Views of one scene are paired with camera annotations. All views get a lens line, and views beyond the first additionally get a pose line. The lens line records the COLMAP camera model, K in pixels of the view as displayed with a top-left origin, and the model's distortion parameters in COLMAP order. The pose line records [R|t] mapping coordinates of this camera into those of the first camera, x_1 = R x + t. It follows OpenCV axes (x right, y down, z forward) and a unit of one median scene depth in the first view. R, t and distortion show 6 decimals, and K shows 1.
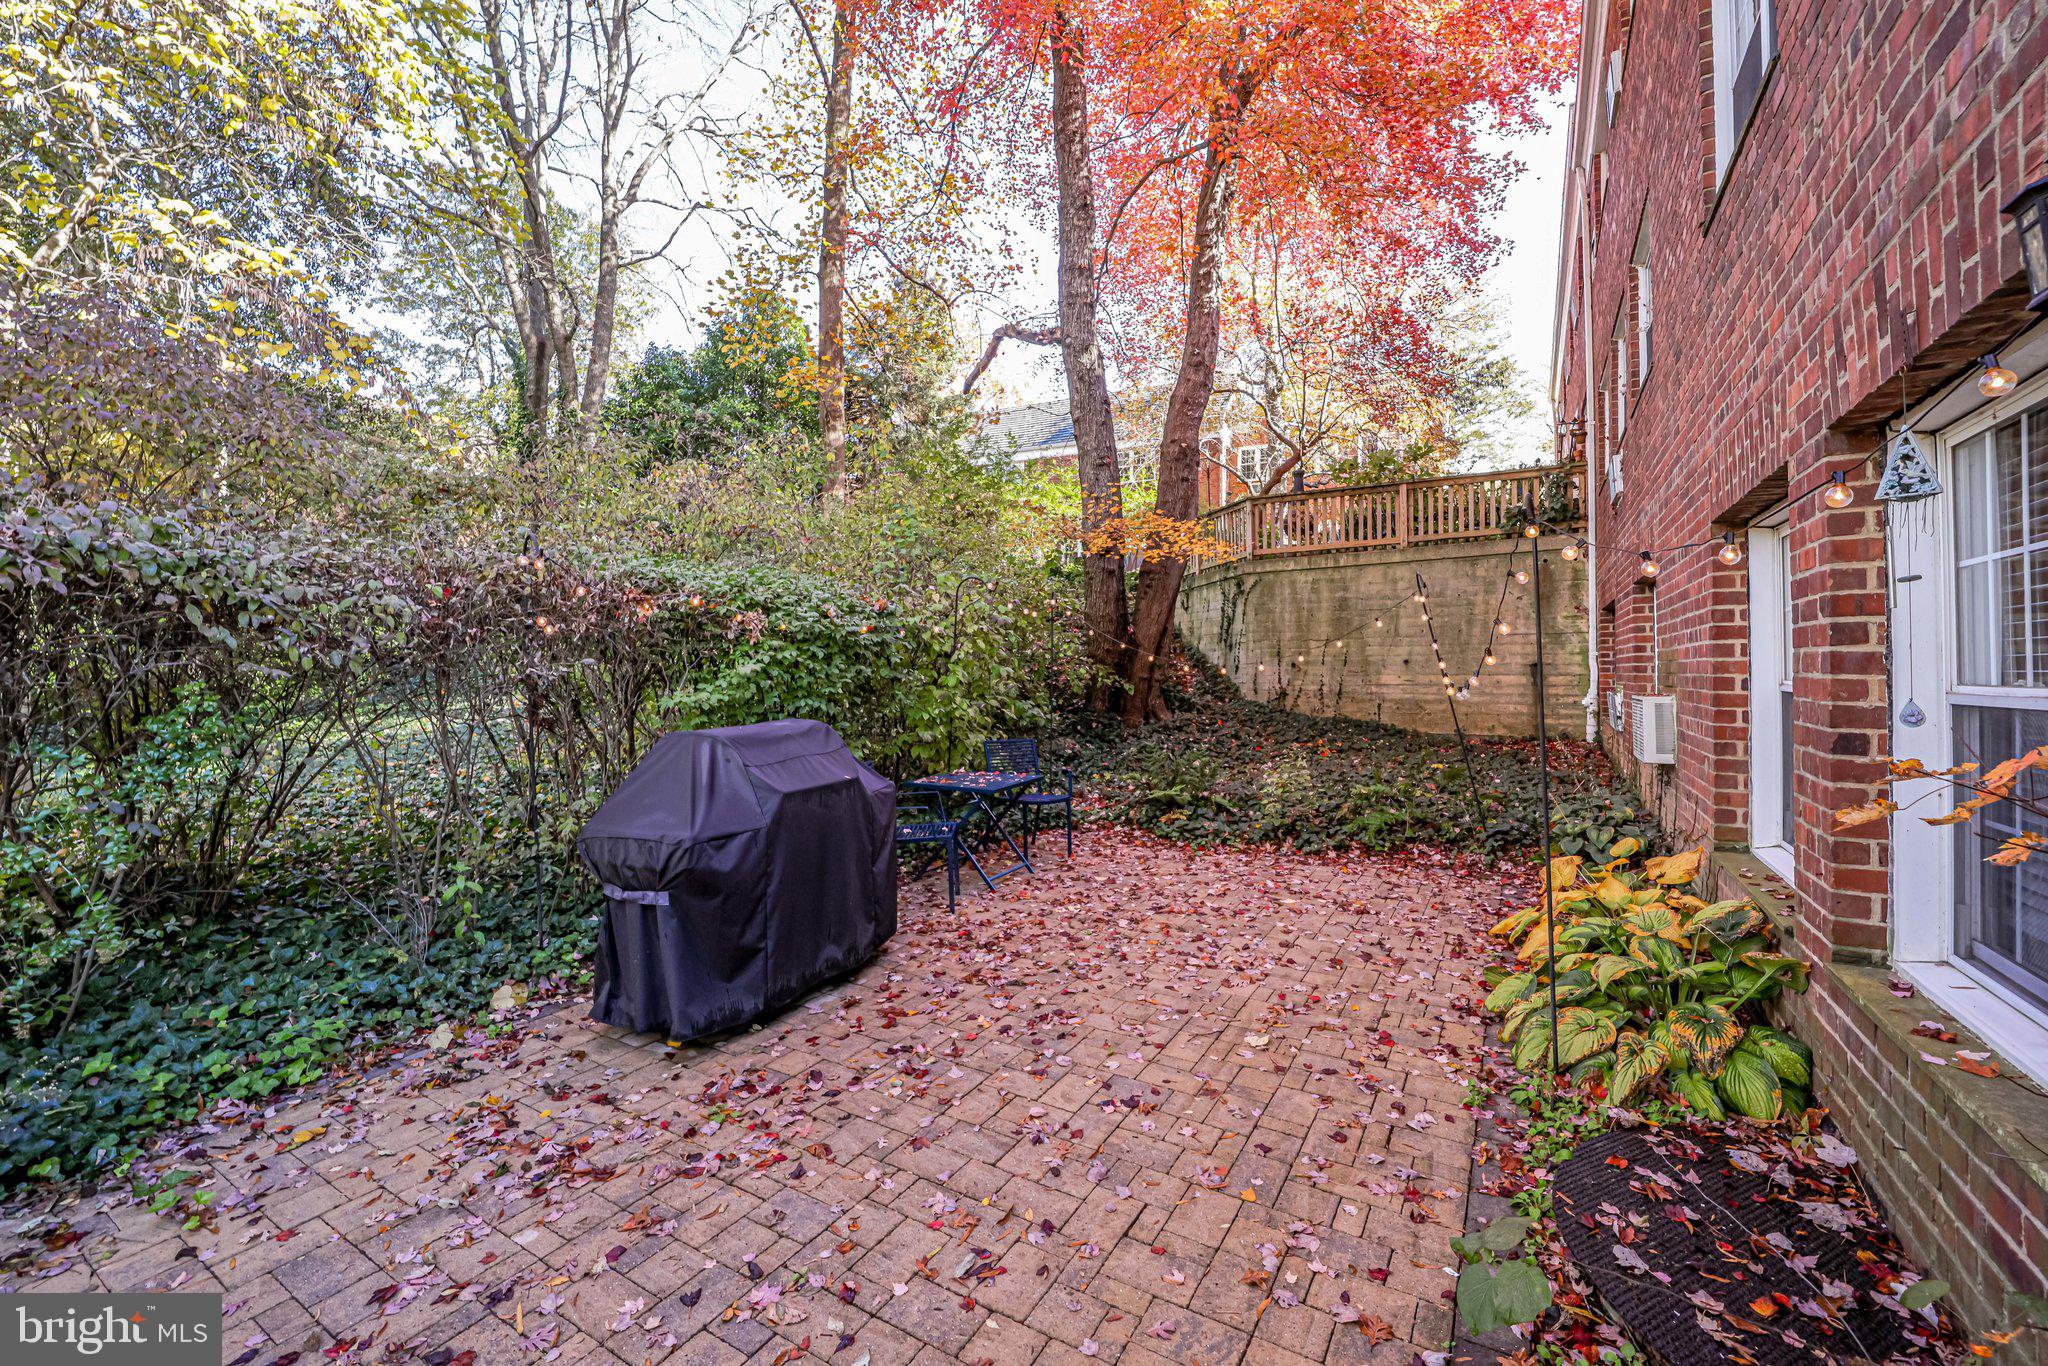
lens RADIAL K [[841.7, 0, 1021.9], [0, 841.7, 670.7], [0, 0, 1]] dist [-0.011301, -0.000458]
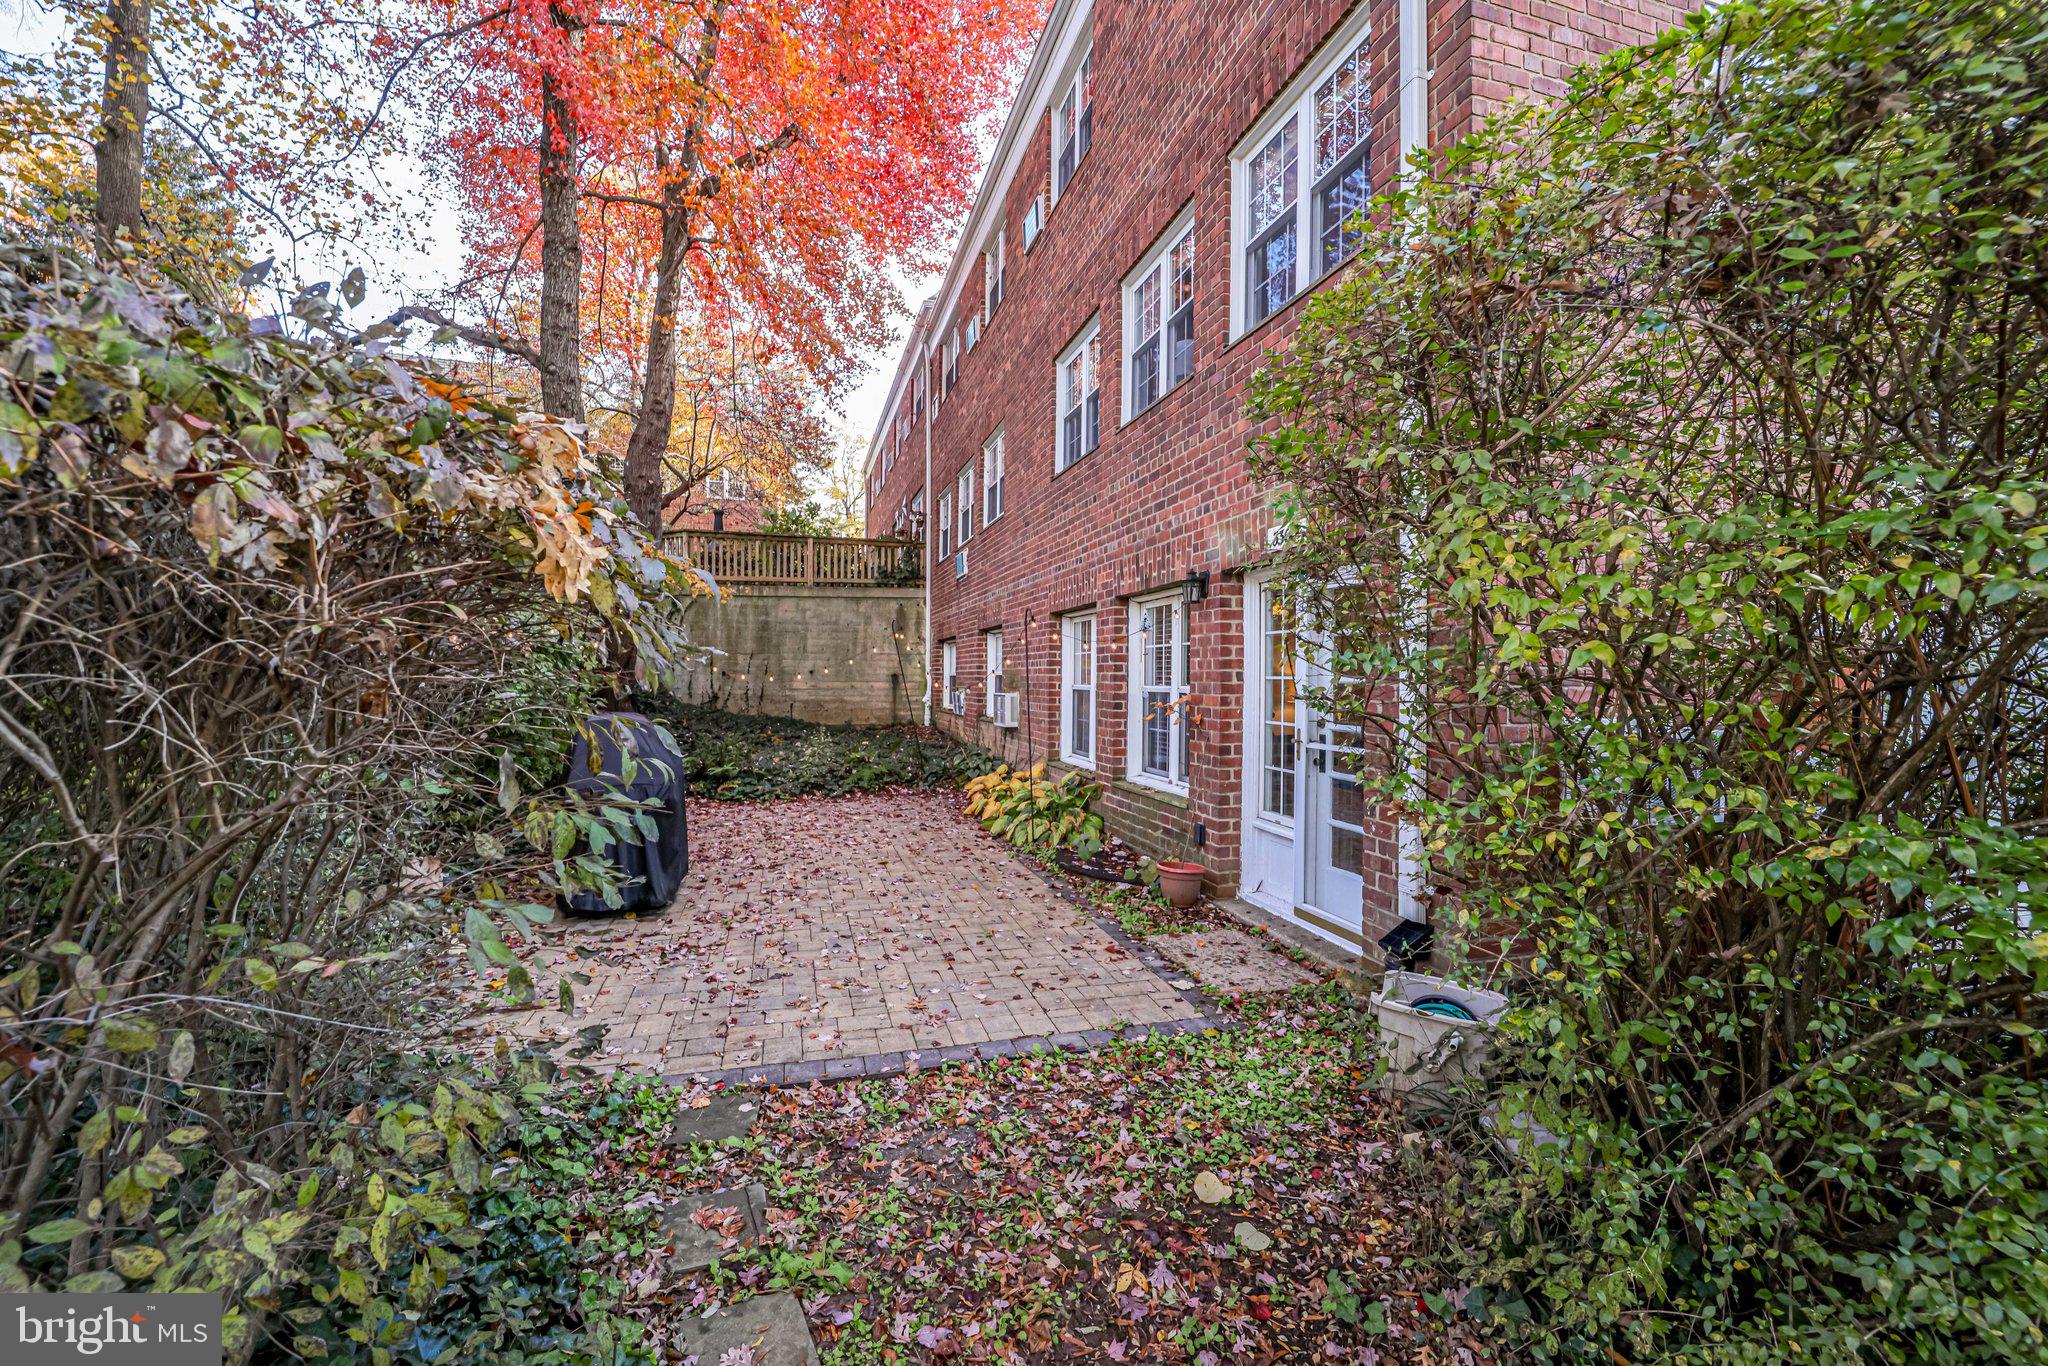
lens RADIAL K [[841.7, 0, 1035.2], [0, 841.7, 685.8], [0, 0, 1]] dist [-0.011301, -0.000458]
pose [[0.674397, -0.000481, 0.738369, -0.839068], [-0.006786, 0.999954, 0.006850, -0.000281], [-0.738338, -0.009630, 0.674362, -0.476331]]
